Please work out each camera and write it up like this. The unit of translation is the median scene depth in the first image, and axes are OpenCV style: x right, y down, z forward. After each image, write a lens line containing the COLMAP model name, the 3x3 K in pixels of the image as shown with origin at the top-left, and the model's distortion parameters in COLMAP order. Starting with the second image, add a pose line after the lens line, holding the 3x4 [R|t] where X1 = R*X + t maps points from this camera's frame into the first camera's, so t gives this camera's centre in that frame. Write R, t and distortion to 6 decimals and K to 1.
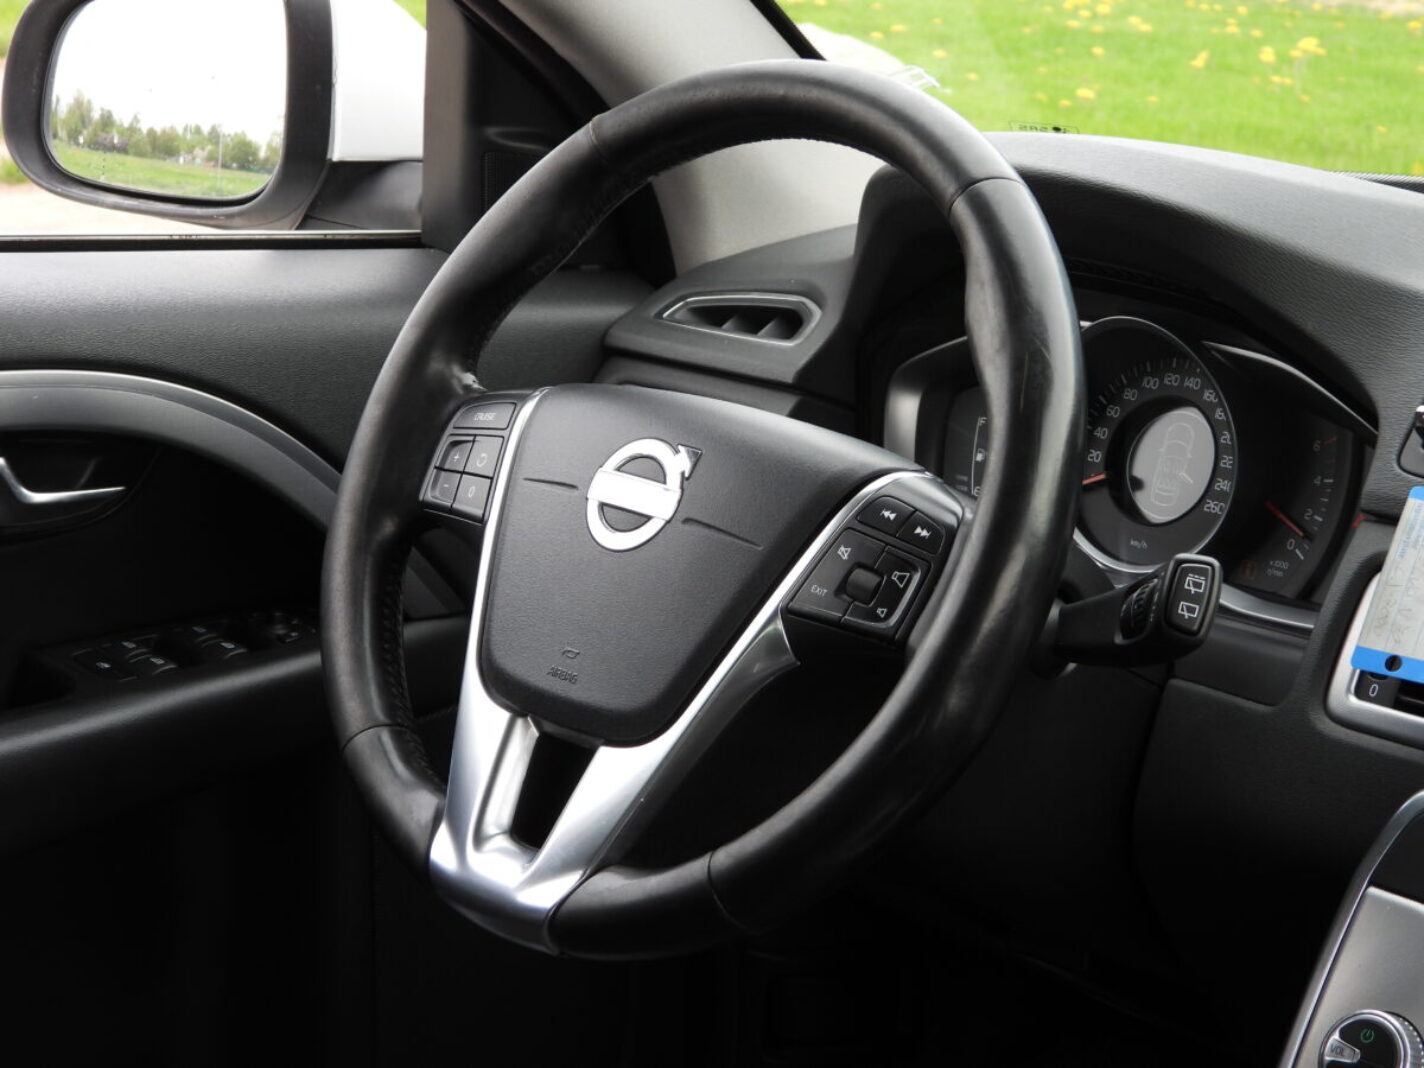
lens RADIAL K [[3088.3, 0, 712.5], [0, 3088.3, 533.6], [0, 0, 1]] dist [-0.226876, 0.000000]
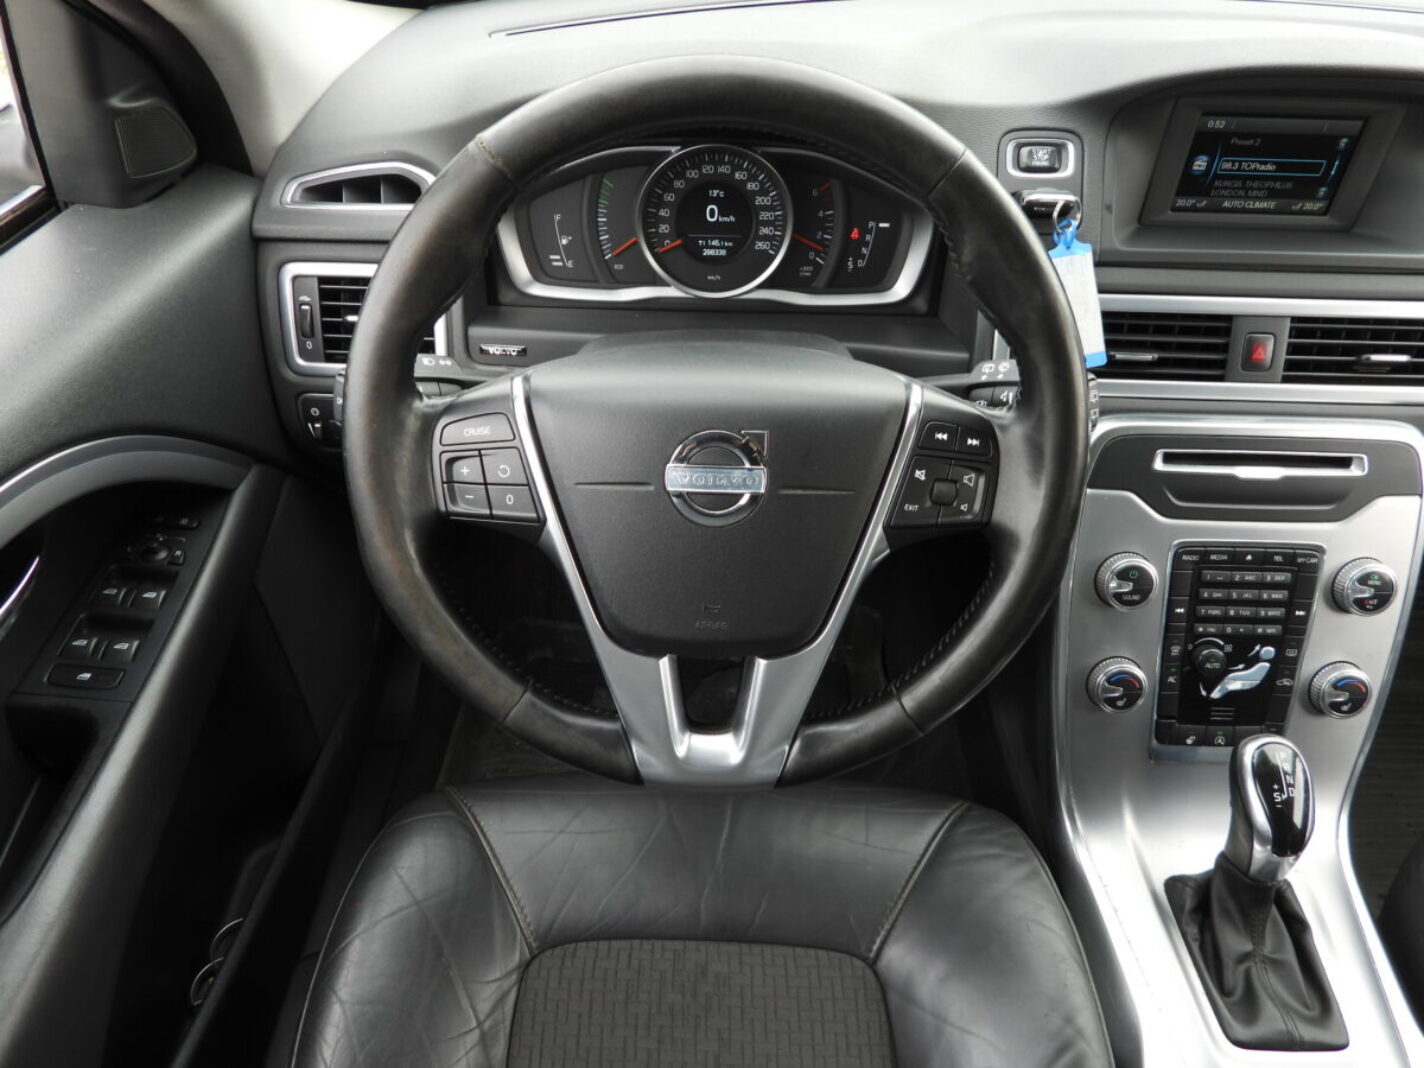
lens RADIAL K [[999.4, 0, 709.0], [0, 999.4, 539.5], [0, 0, 1]] dist [-0.033927, -0.000225]
pose [[0.693815, -0.506042, 0.512389, -0.214028], [0.167761, 0.805497, 0.568357, -0.193294], [-0.700341, -0.308376, 0.643760, 0.635186]]
